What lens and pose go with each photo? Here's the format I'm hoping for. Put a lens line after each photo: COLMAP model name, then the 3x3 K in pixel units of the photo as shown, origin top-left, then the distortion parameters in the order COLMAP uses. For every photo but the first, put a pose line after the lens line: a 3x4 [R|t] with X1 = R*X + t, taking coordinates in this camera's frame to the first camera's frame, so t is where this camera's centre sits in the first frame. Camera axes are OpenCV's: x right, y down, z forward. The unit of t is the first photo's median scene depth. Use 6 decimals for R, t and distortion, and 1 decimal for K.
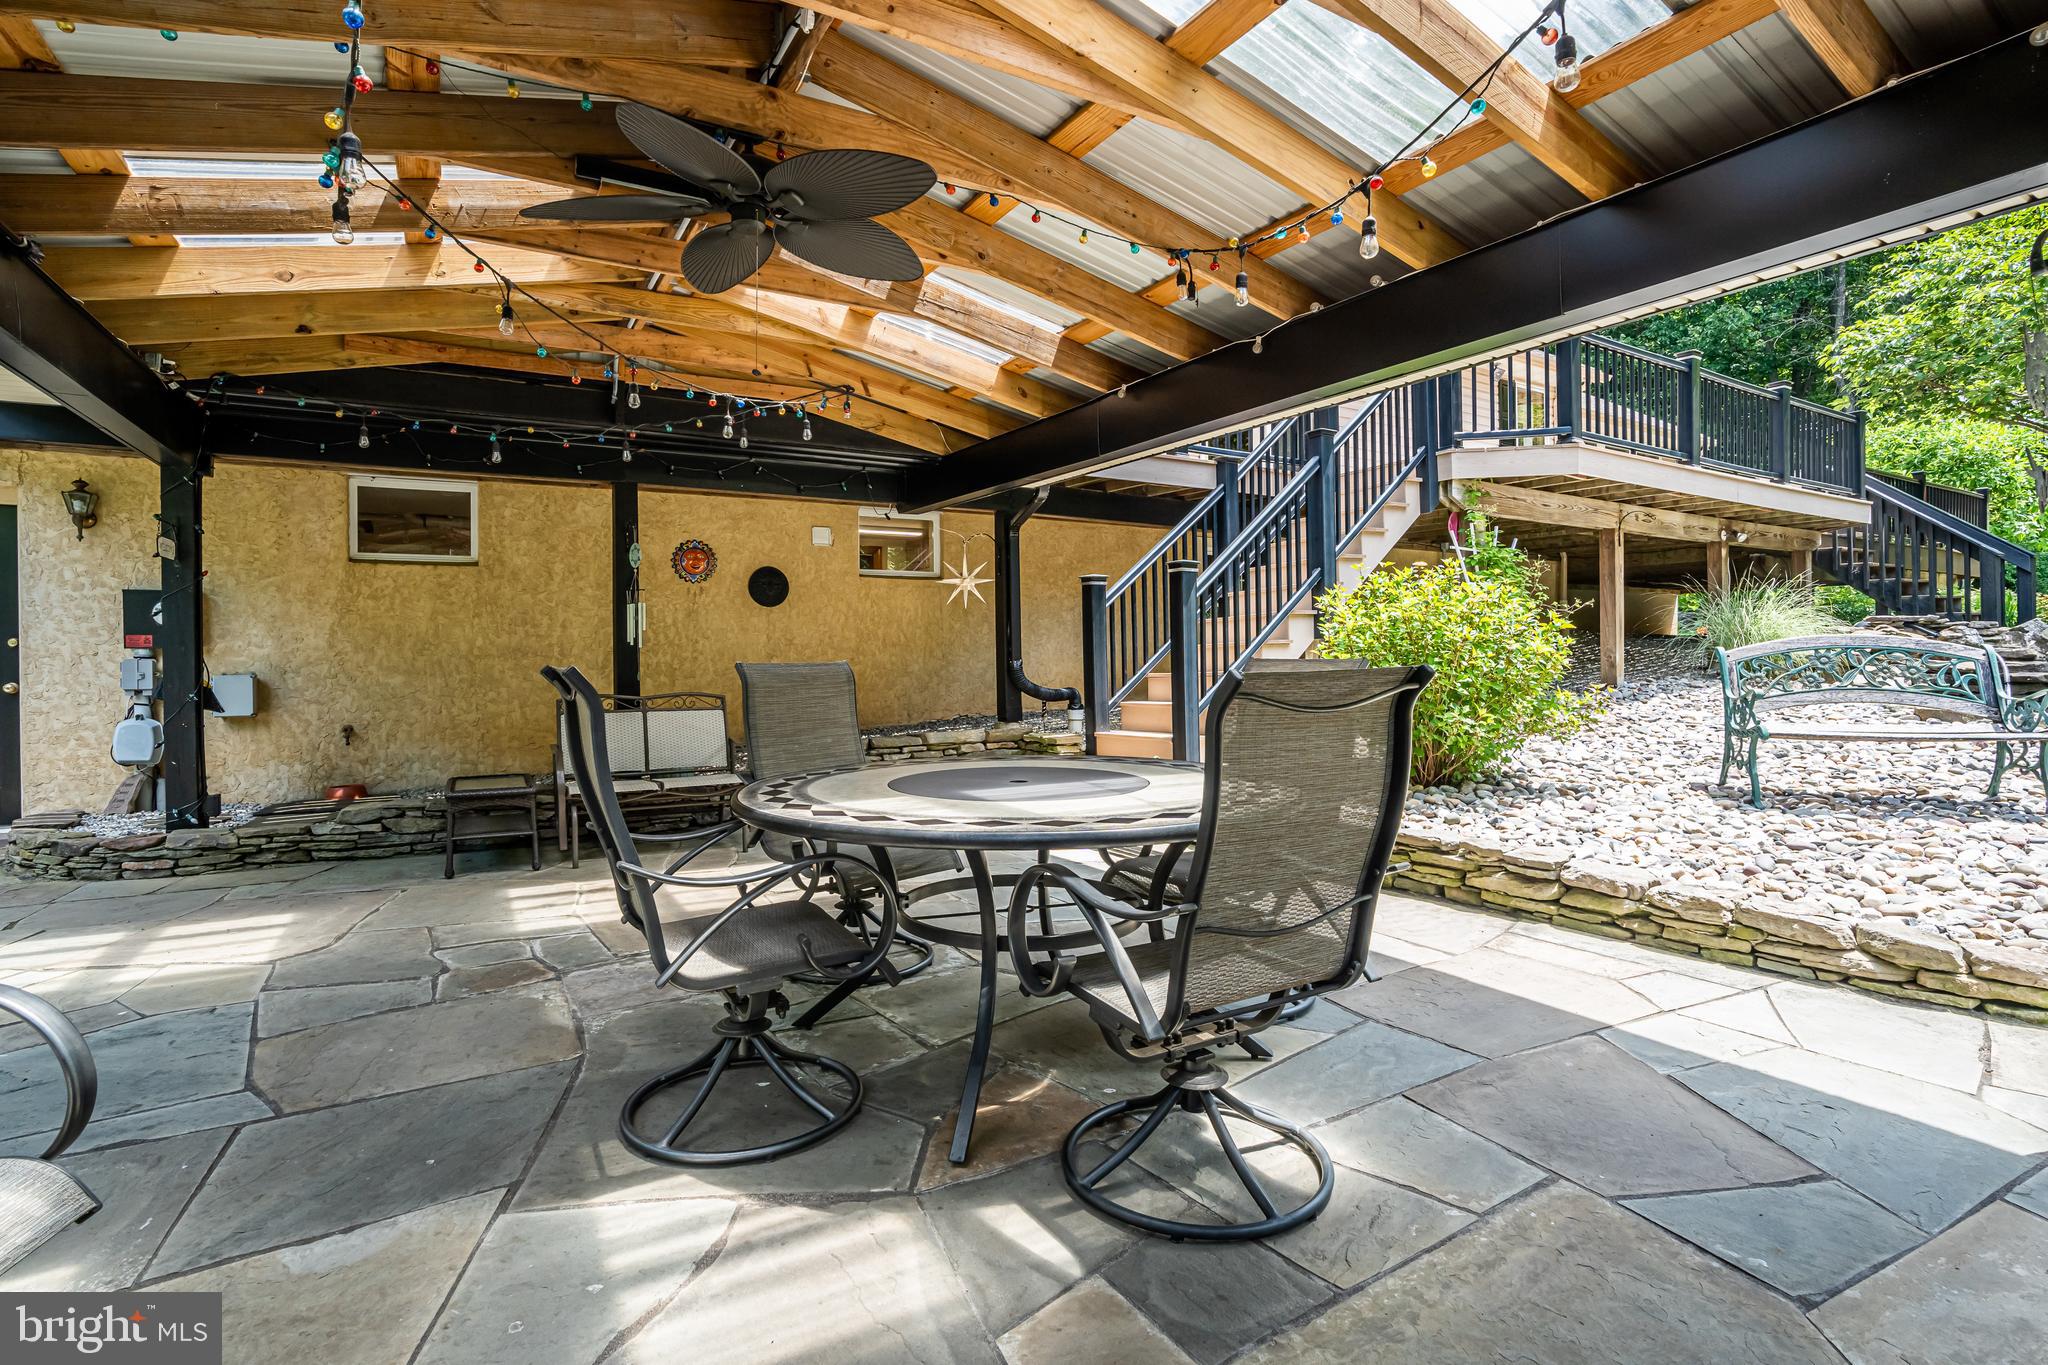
lens RADIAL K [[916.2, 0, 1026.0], [0, 916.2, 676.7], [0, 0, 1]] dist [-0.059074, 0.018284]
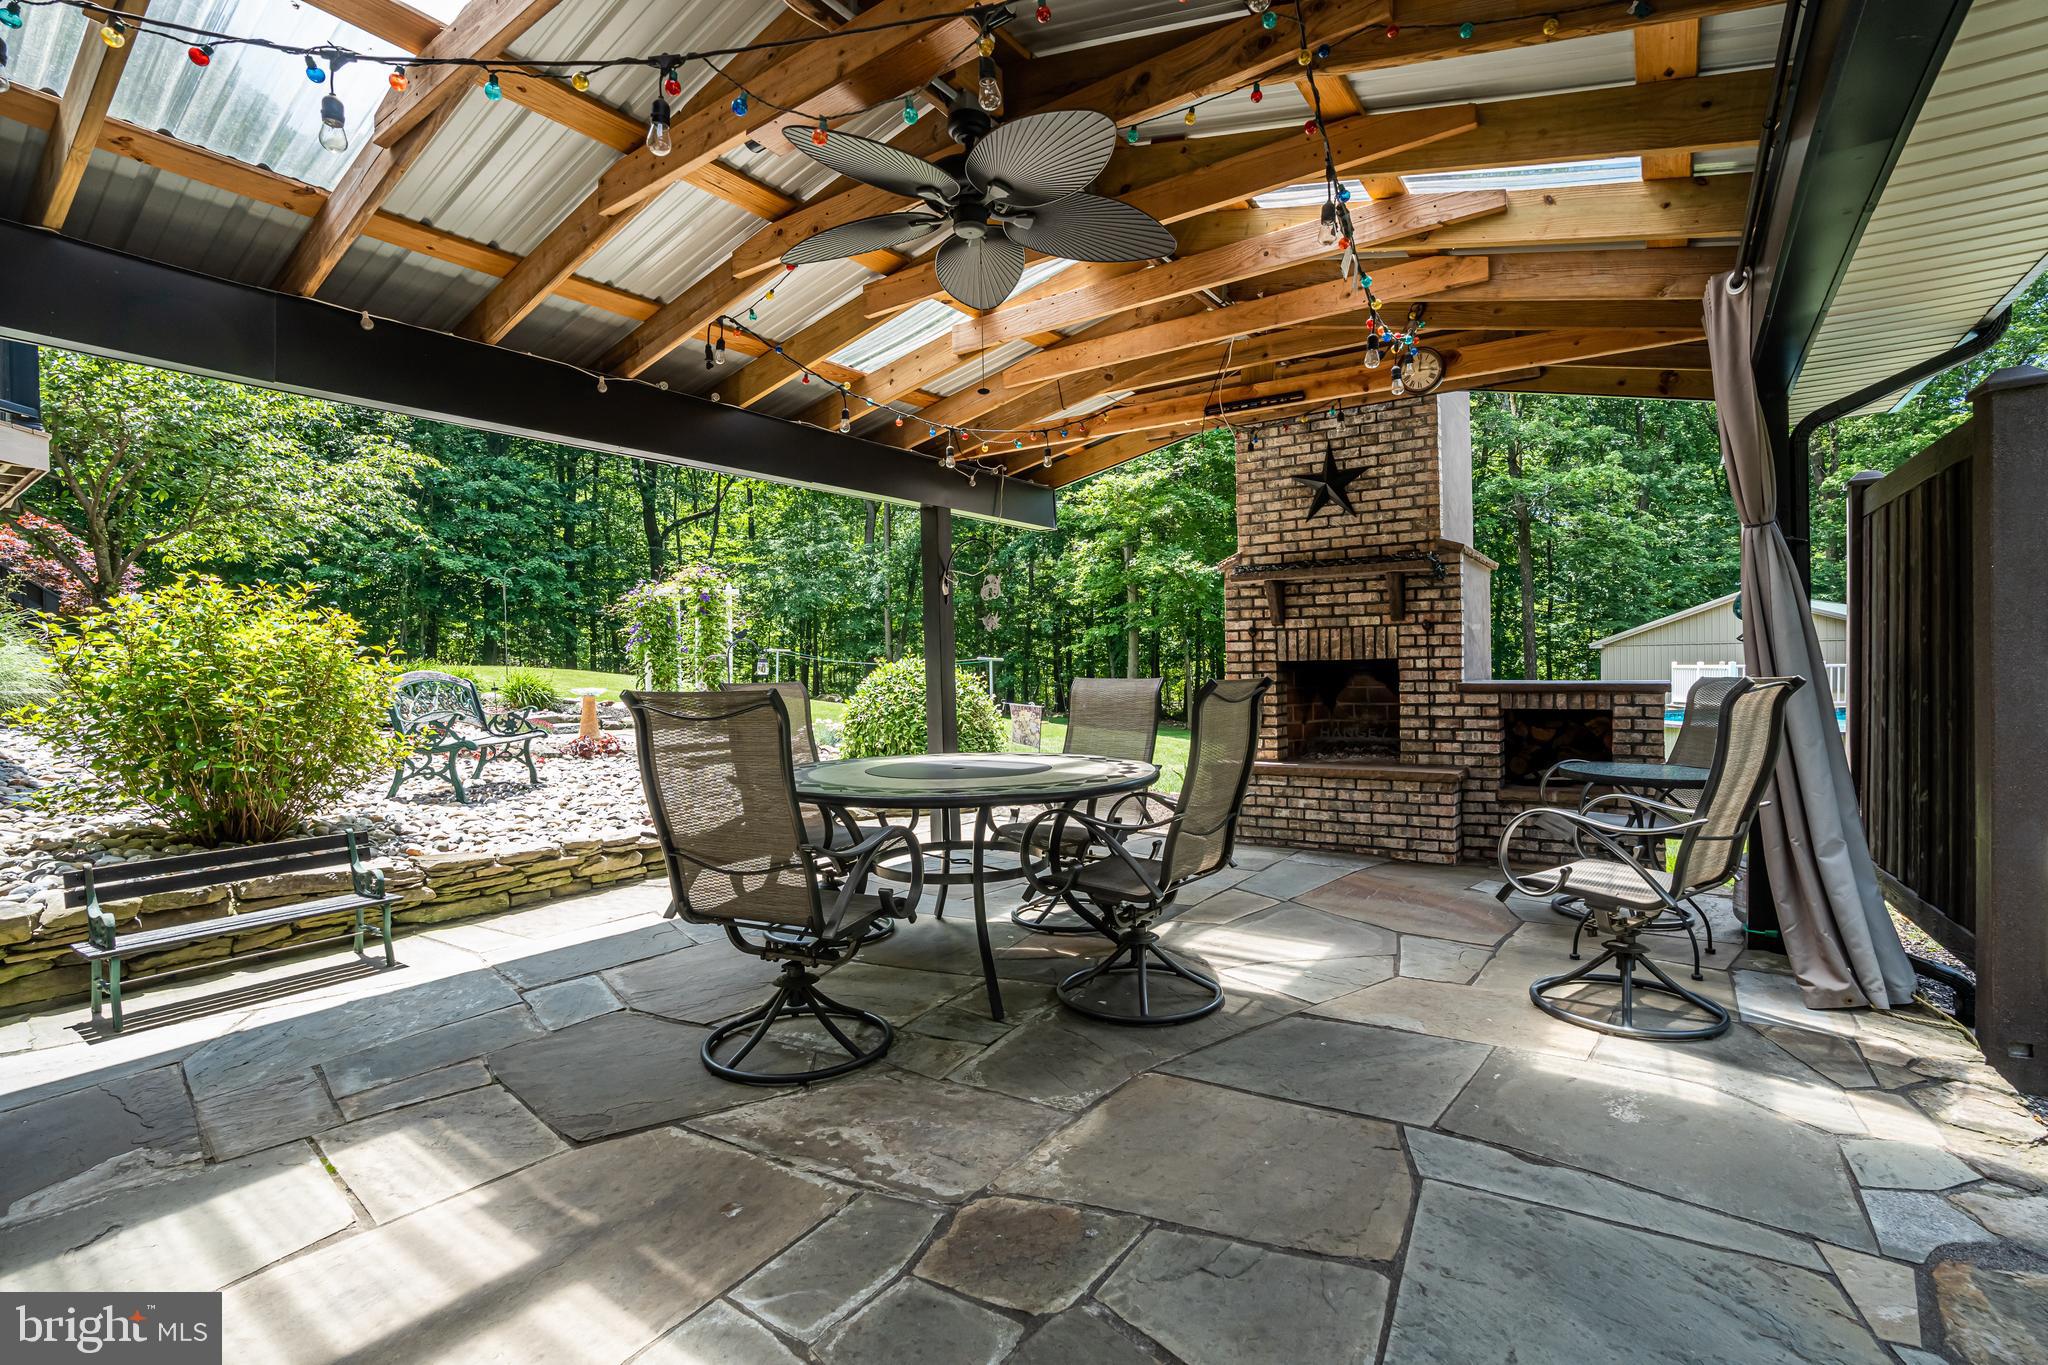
lens RADIAL K [[916.2, 0, 1026.0], [0, 916.2, 676.7], [0, 0, 1]] dist [-0.059074, 0.018284]
pose [[-0.365347, 0.004335, 0.930861, -1.389686], [0.042057, 0.999045, 0.011854, -0.034907], [-0.929921, 0.043480, -0.365181, 1.475424]]
